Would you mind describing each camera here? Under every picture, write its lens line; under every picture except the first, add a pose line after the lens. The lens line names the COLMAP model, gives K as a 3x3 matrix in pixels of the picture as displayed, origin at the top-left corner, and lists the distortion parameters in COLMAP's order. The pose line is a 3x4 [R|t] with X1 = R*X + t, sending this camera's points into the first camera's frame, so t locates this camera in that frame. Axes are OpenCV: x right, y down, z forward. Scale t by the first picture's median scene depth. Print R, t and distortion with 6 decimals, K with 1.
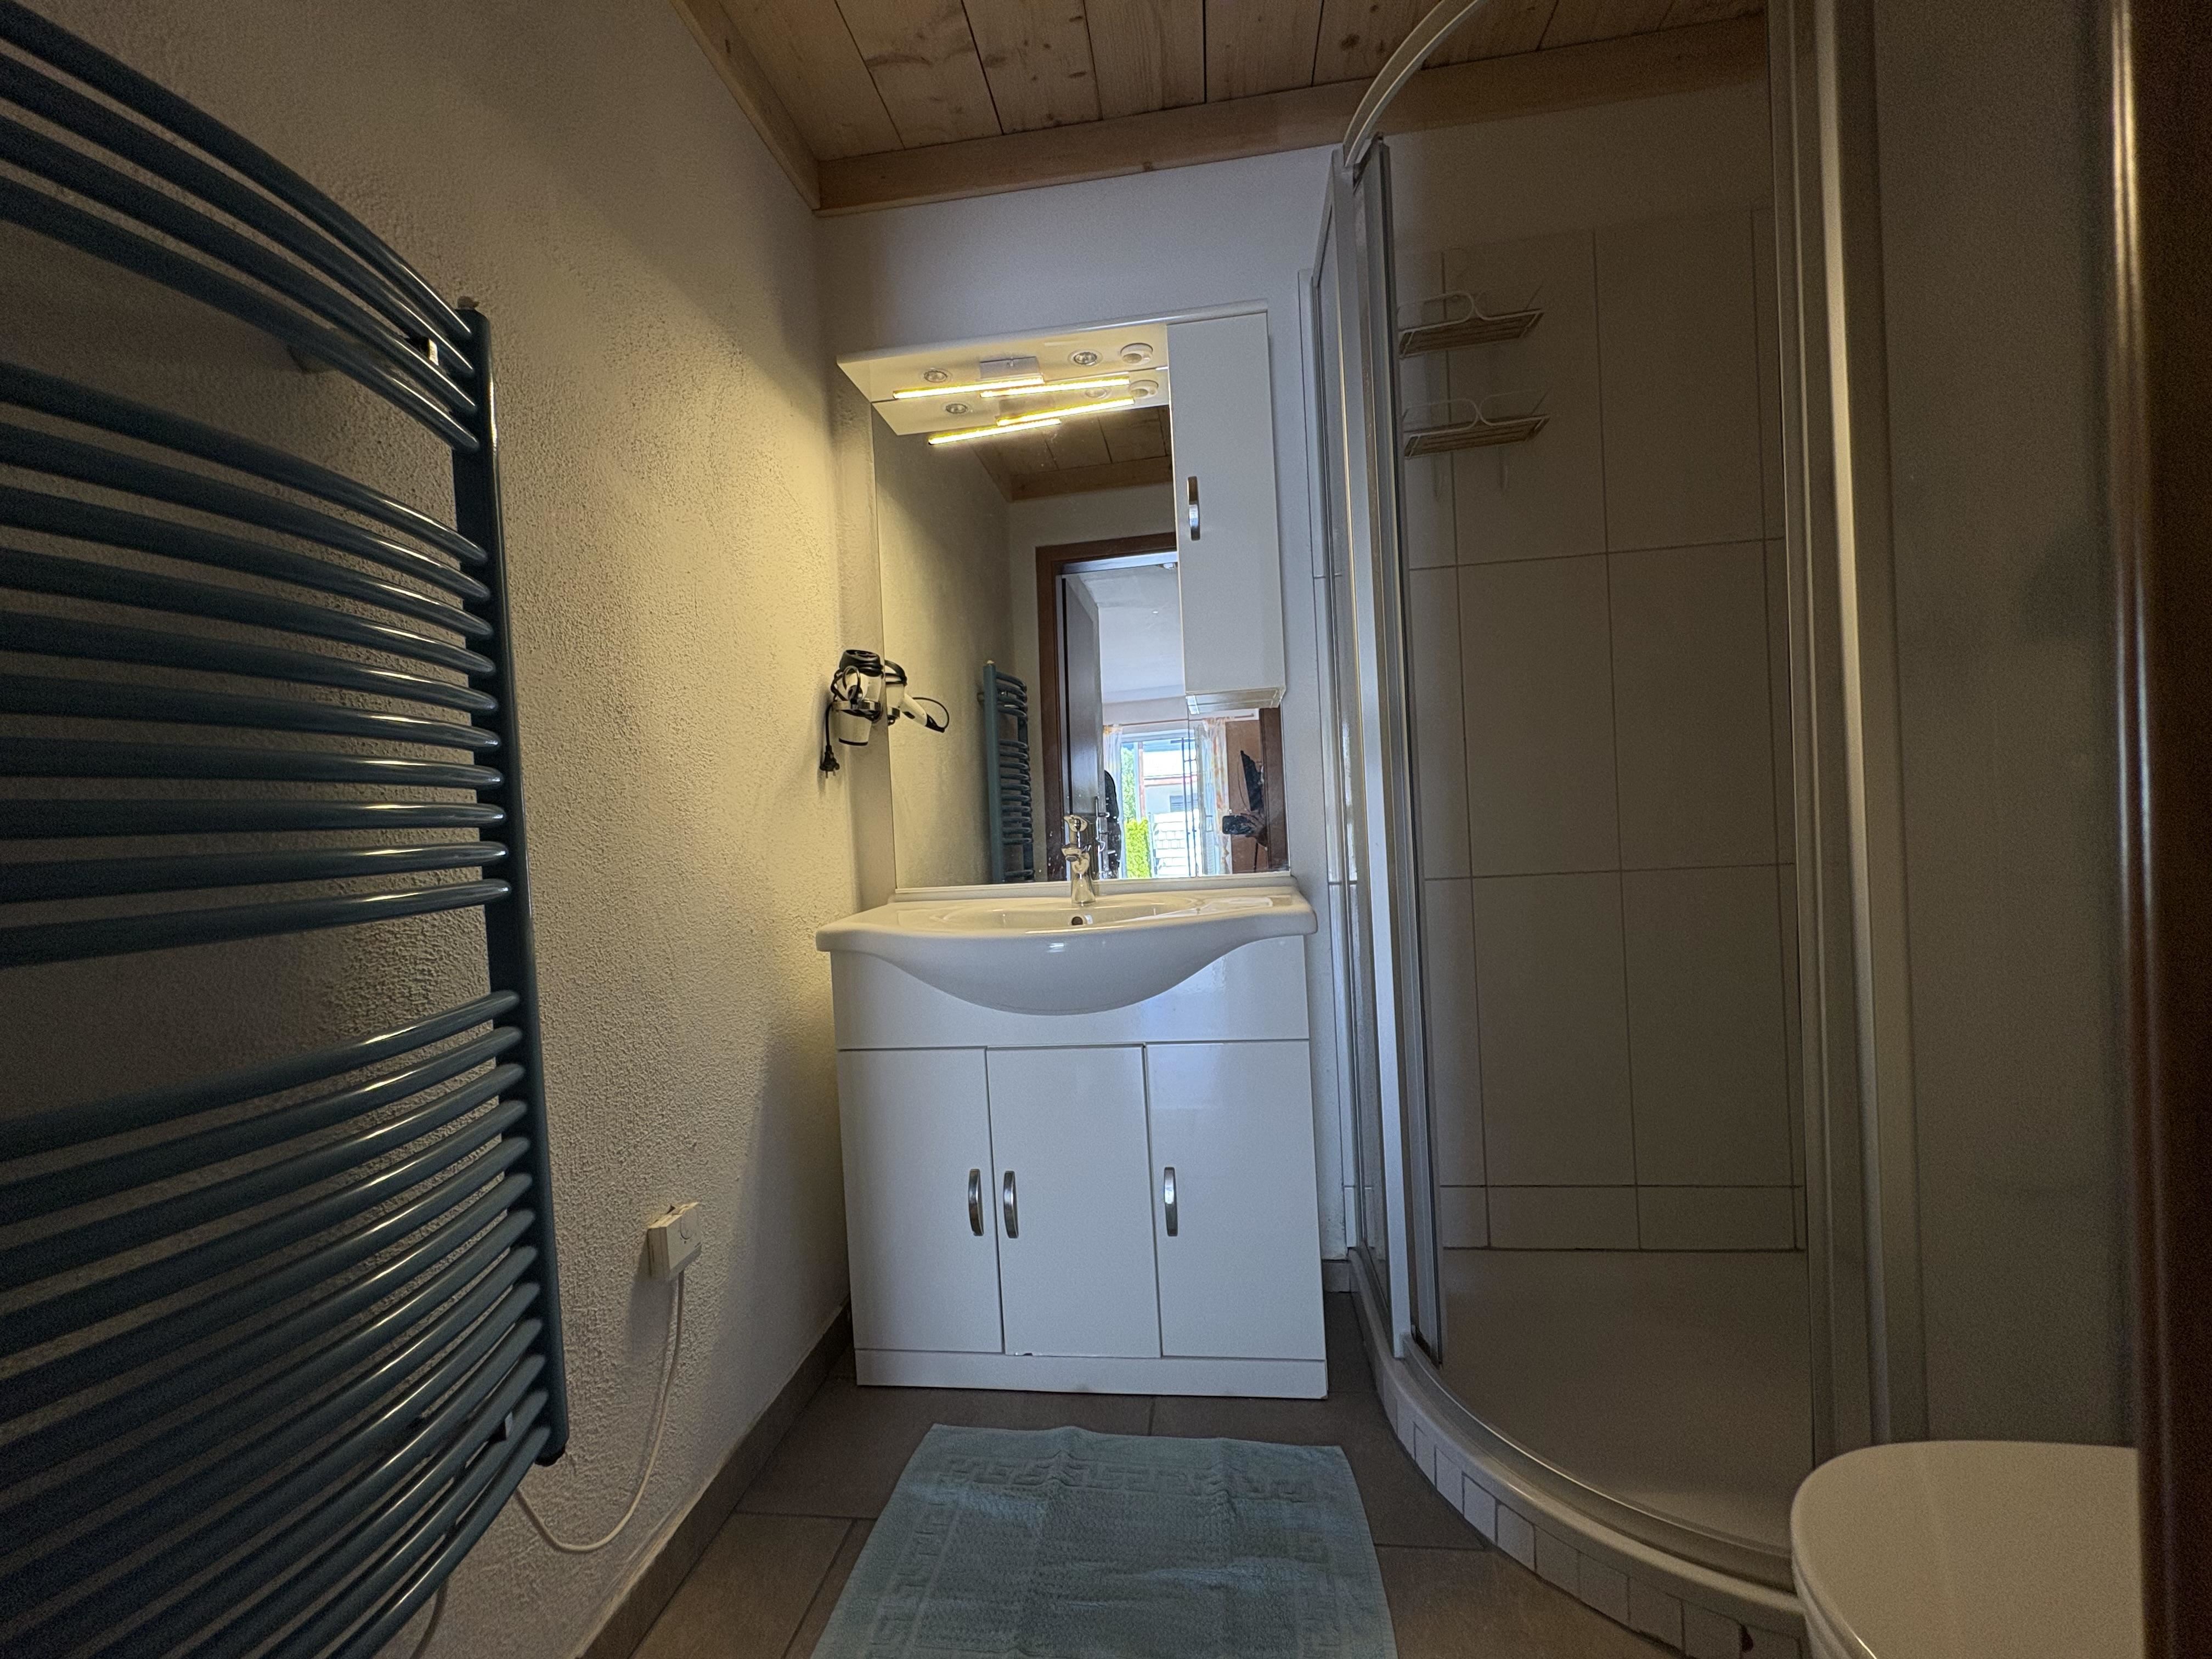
lens RADIAL K [[883.5, 0, 1106.0], [0, 883.5, 829.5], [0, 0, 1]] dist [-0.000228, 0.000120]
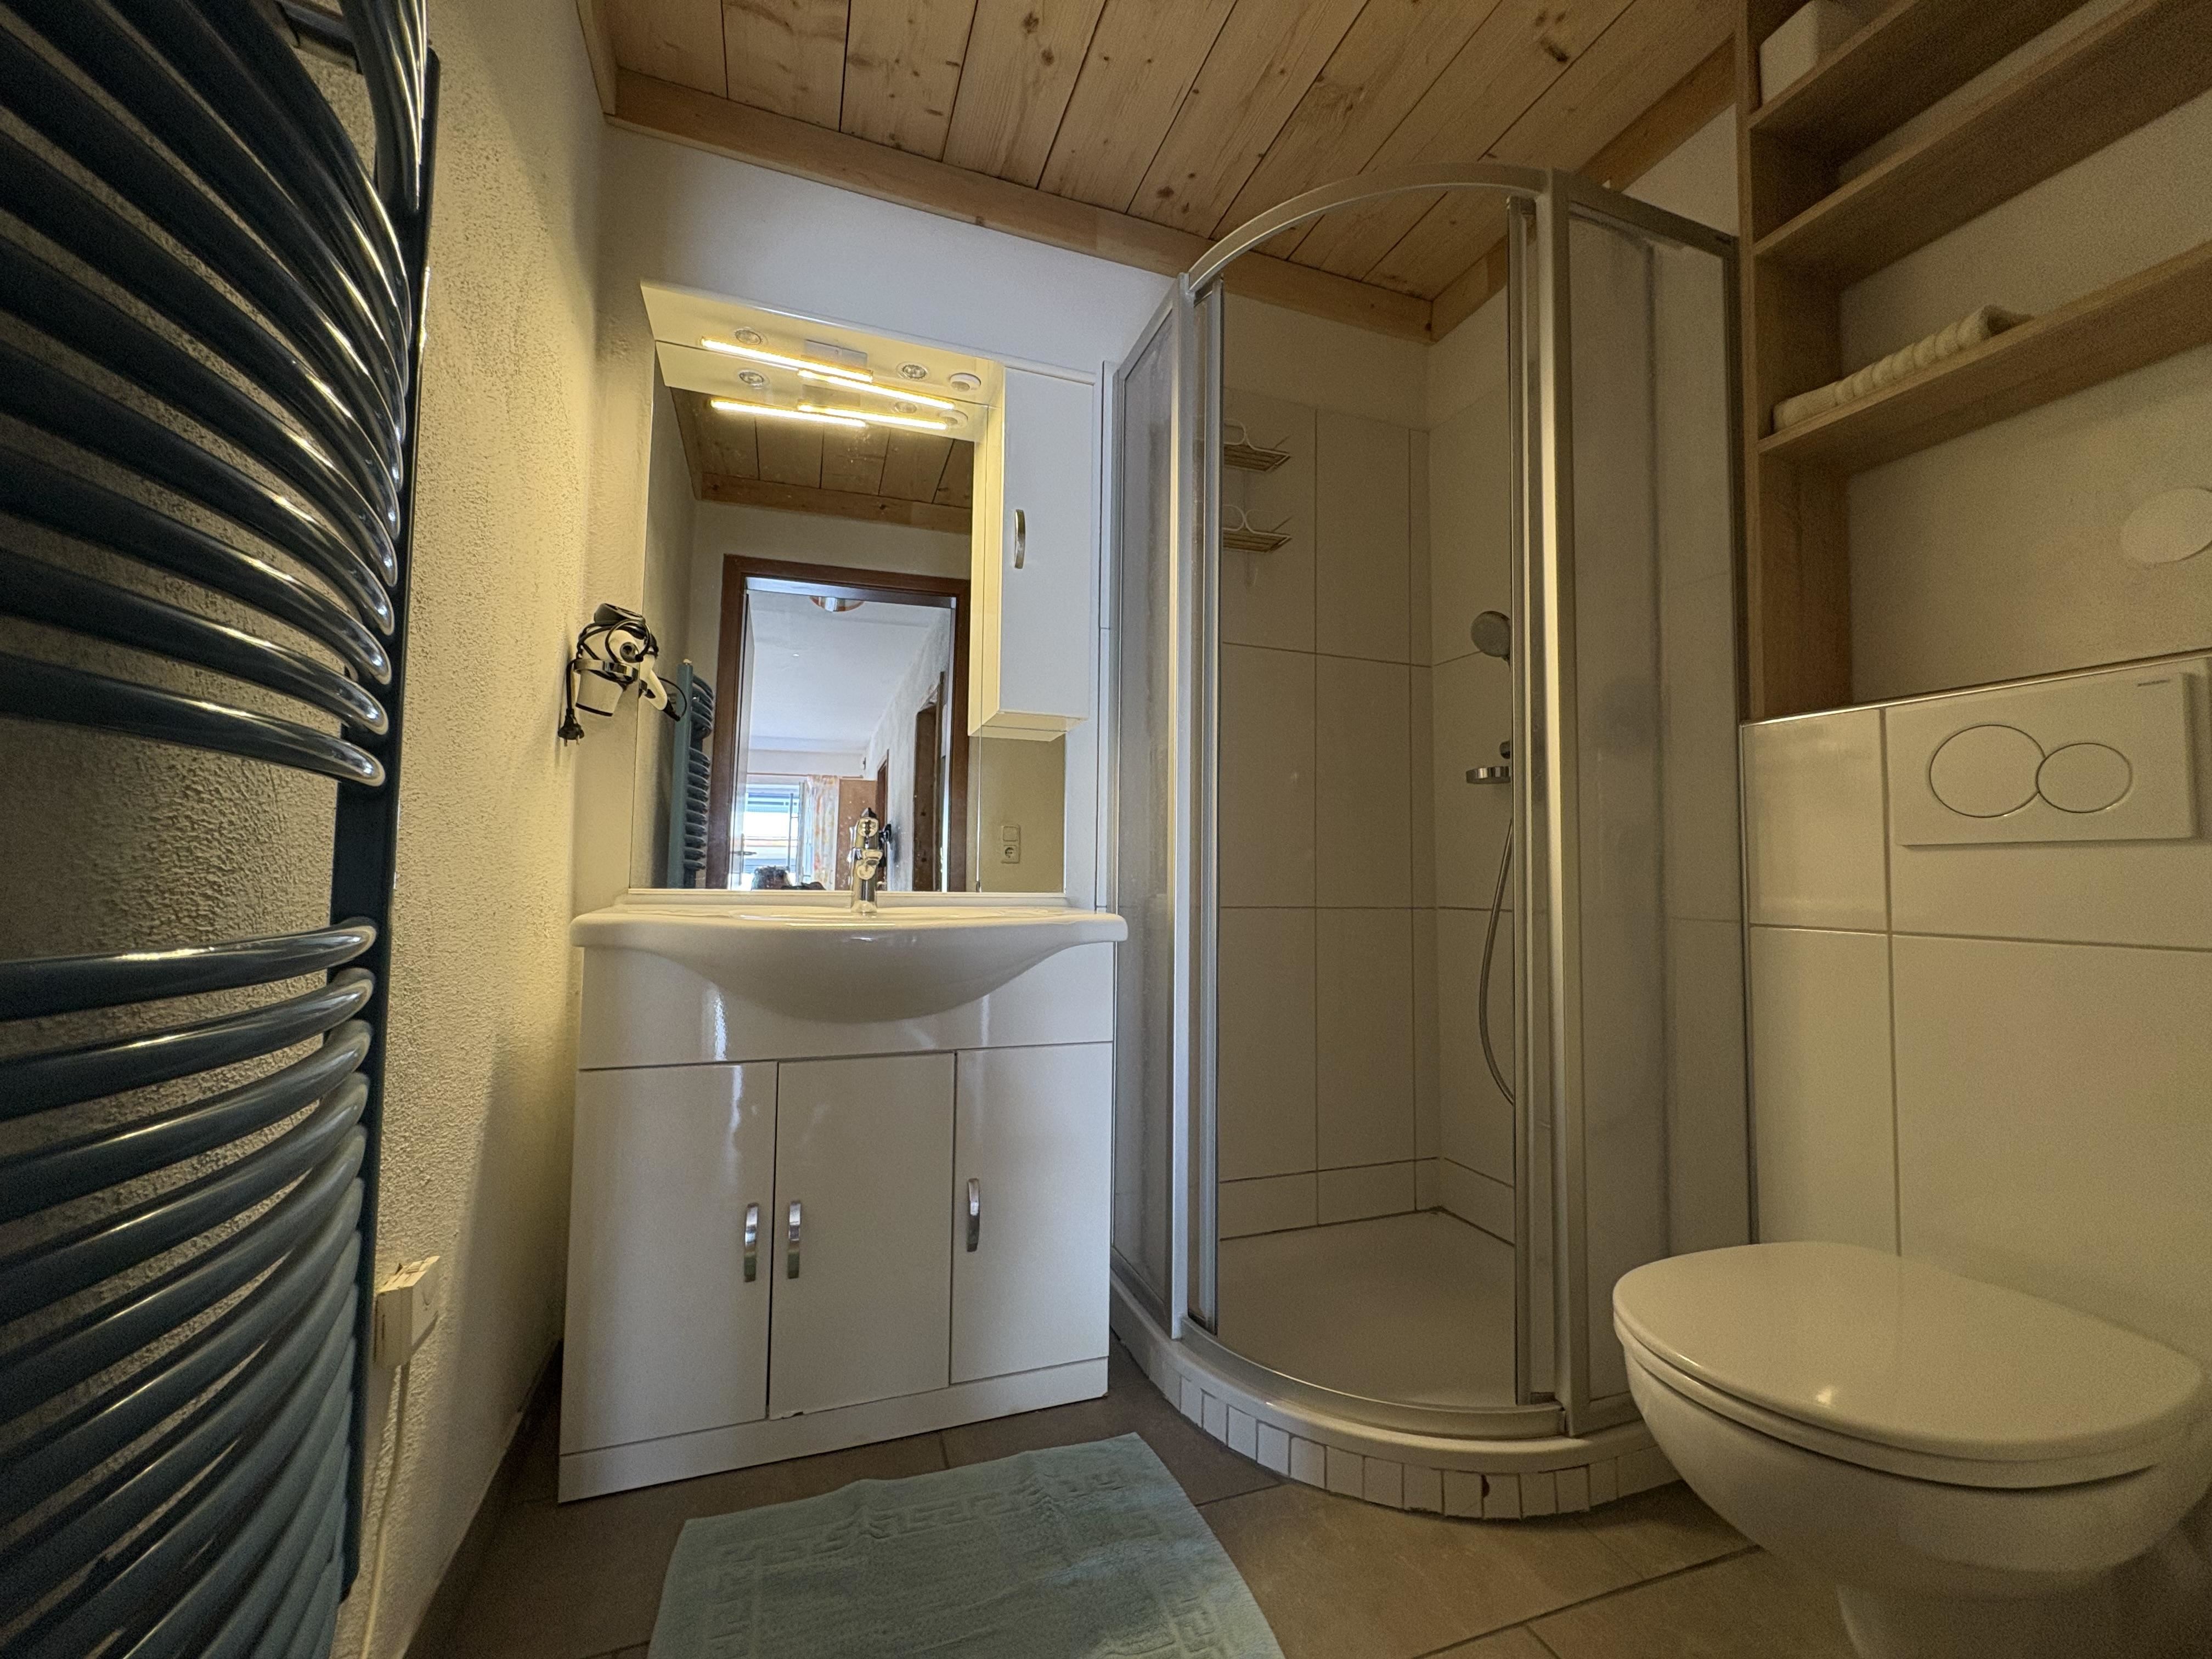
lens RADIAL K [[883.5, 0, 1106.0], [0, 883.5, 829.5], [0, 0, 1]] dist [-0.000228, 0.000120]
pose [[0.887397, 0.093030, 0.451522, -0.262850], [-0.054439, 0.993721, -0.097751, 0.082105], [-0.457781, 0.062164, 0.886889, 0.039887]]
